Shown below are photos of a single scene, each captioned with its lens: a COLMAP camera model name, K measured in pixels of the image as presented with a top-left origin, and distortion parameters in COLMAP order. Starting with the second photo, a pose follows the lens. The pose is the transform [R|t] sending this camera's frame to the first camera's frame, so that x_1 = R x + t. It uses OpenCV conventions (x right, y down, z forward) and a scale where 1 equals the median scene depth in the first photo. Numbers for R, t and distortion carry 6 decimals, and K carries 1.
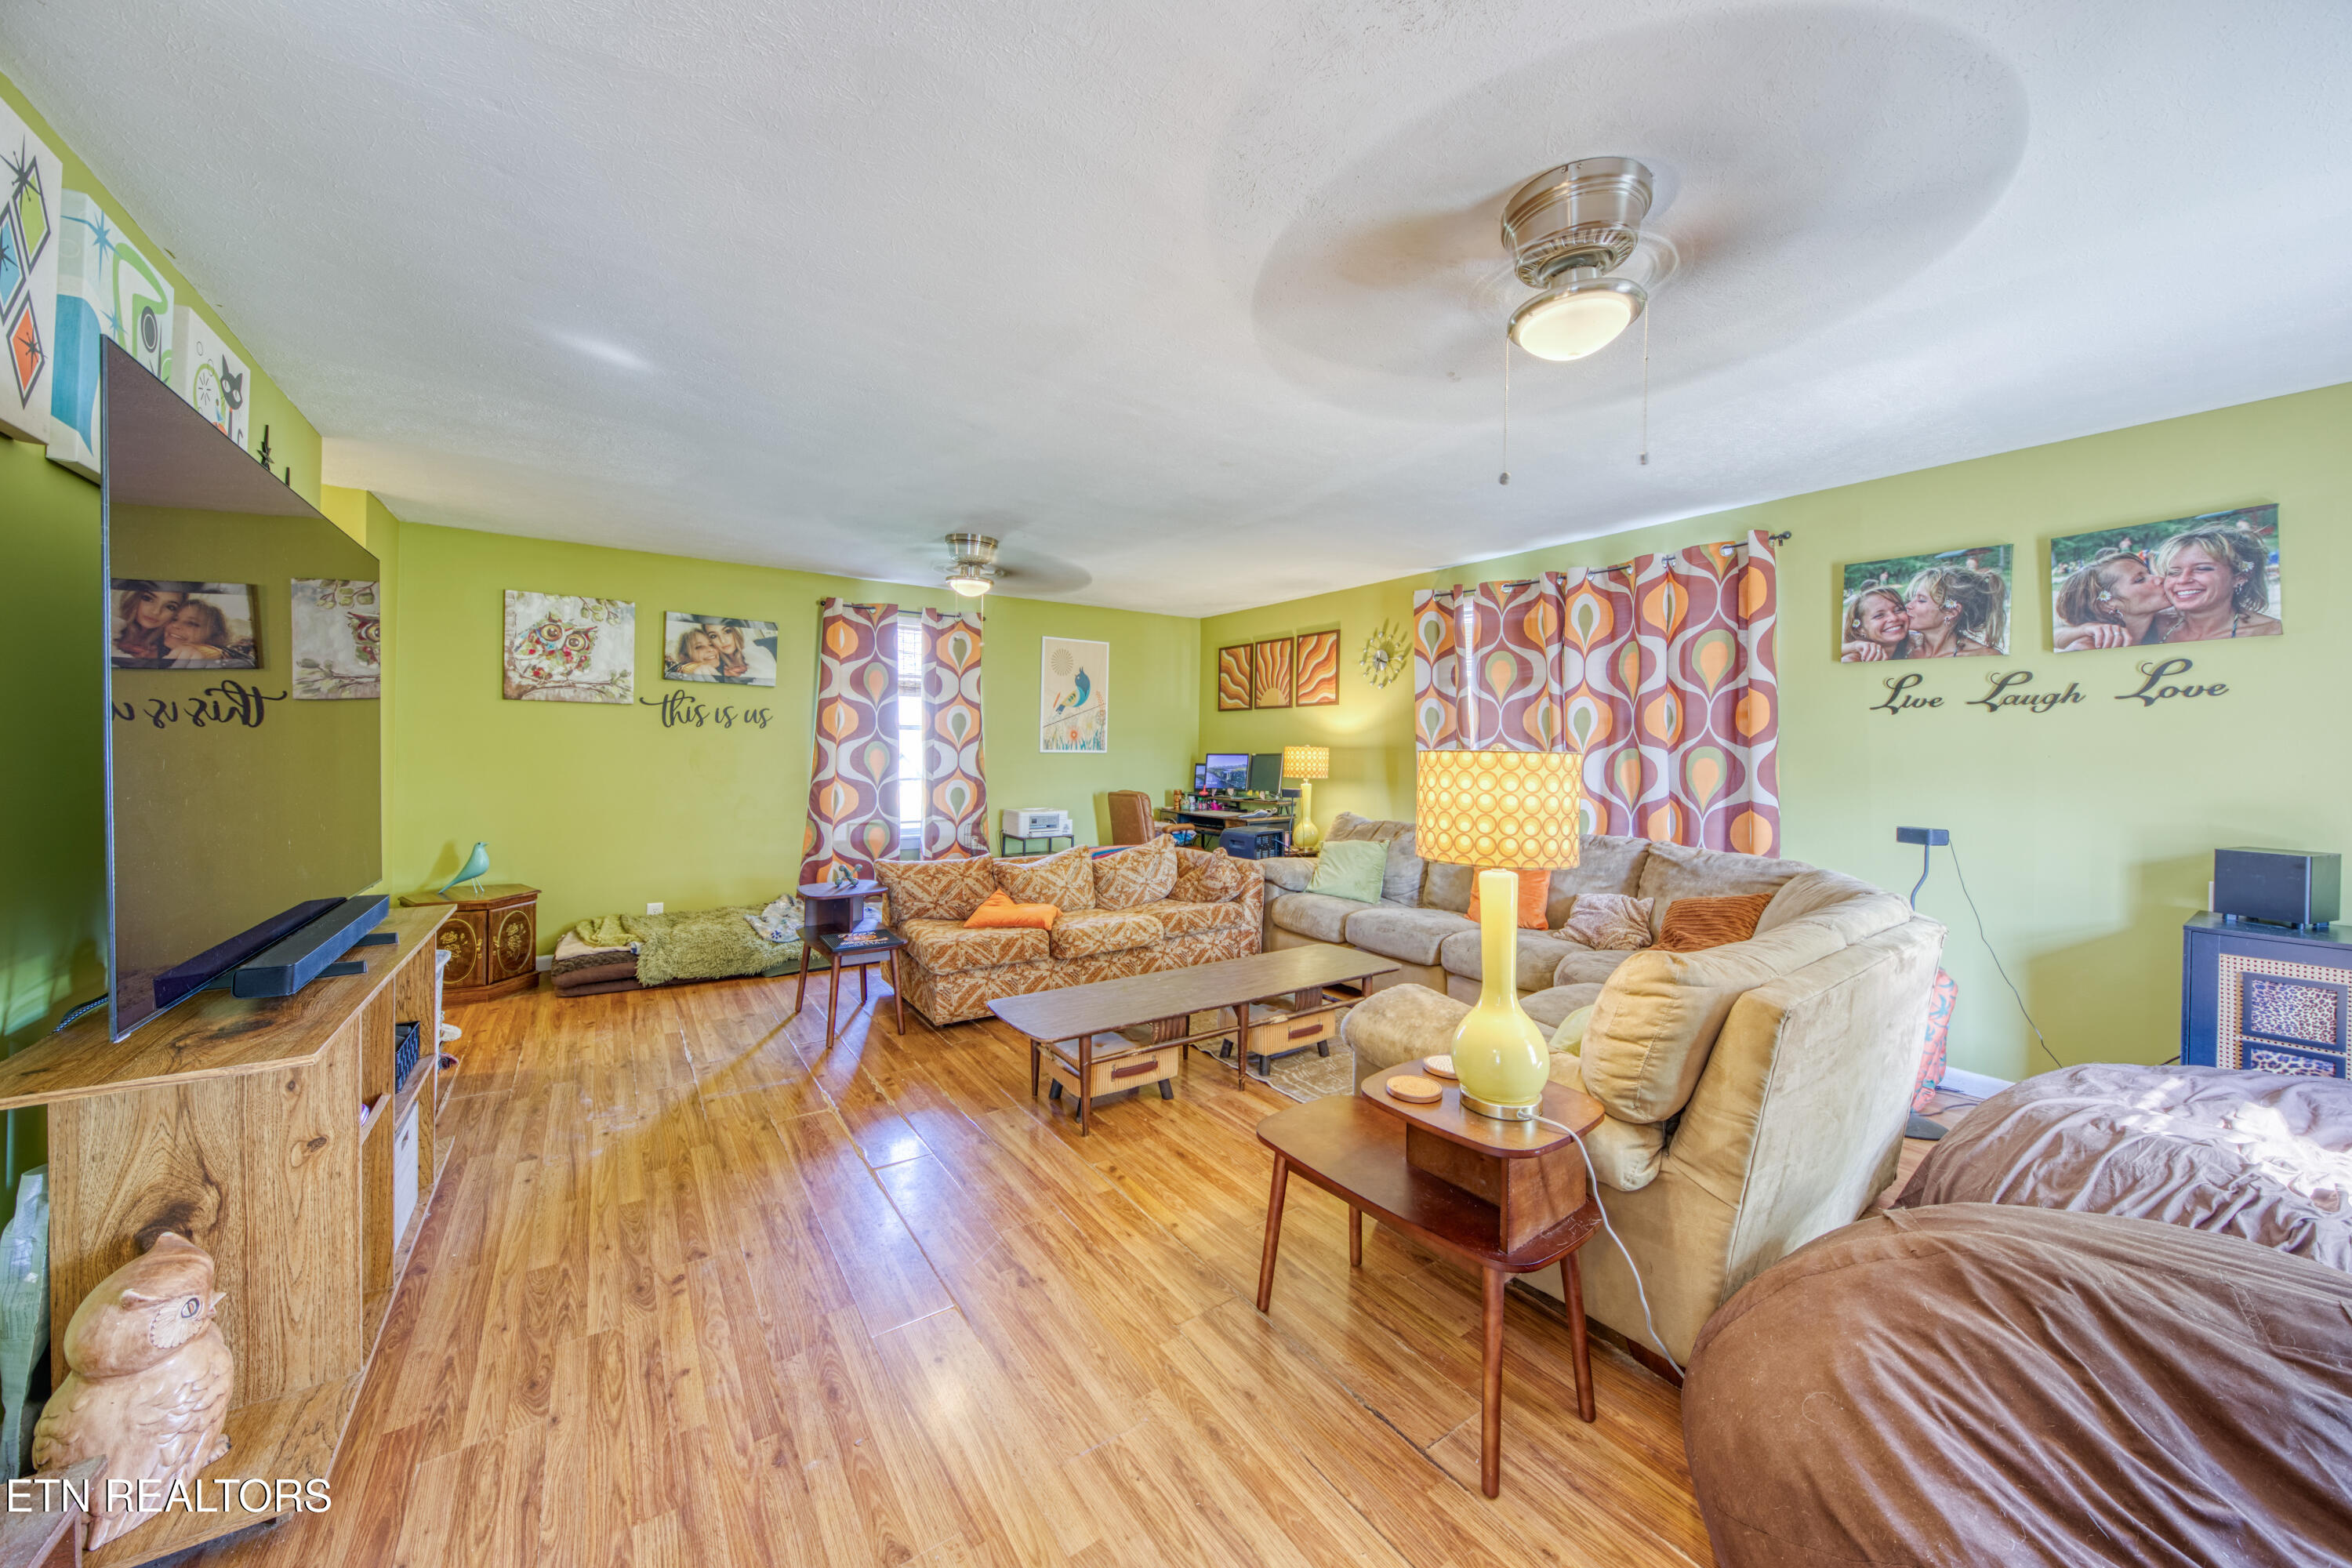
lens RADIAL K [[823.4, 0, 1169.2], [0, 823.4, 763.0], [0, 0, 1]] dist [0.001596, -0.000238]
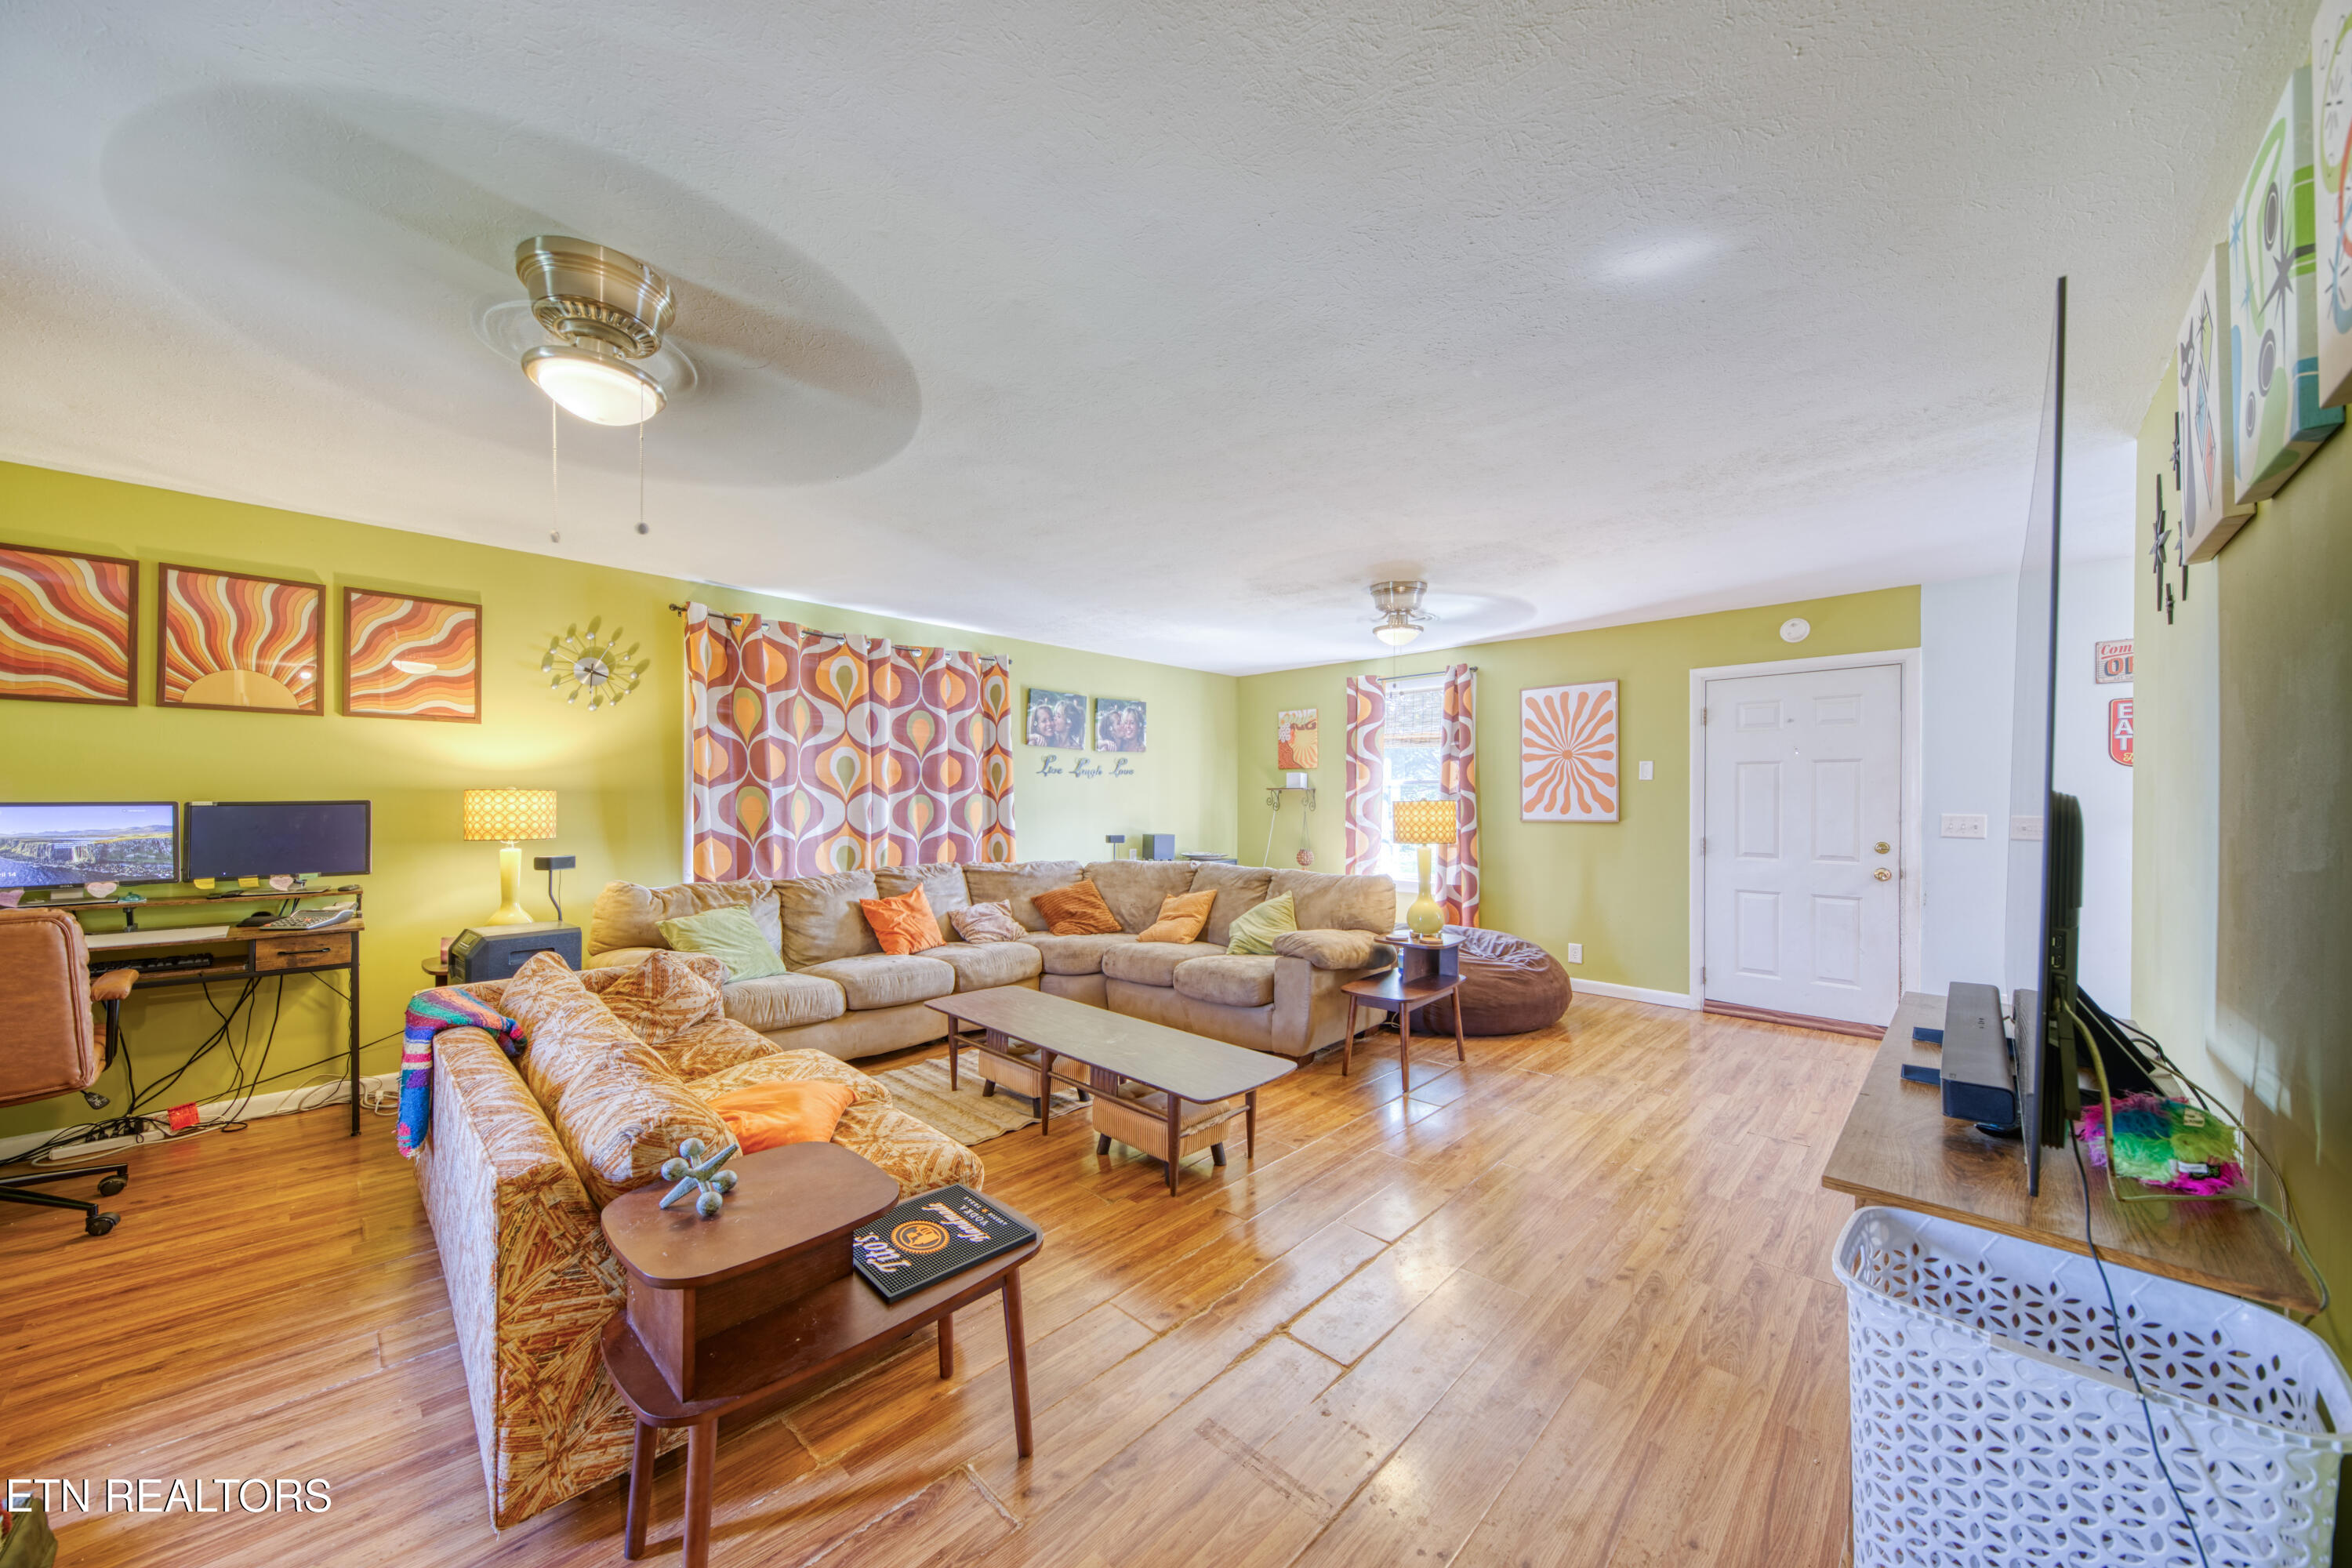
lens RADIAL K [[823.4, 0, 1165.7], [0, 823.4, 794.7], [0, 0, 1]] dist [0.001596, -0.000238]
pose [[-0.188982, 0.000859, 0.981980, -0.945608], [0.011812, 0.999929, 0.001398, -0.018264], [-0.981910, 0.011864, -0.188978, 1.088505]]
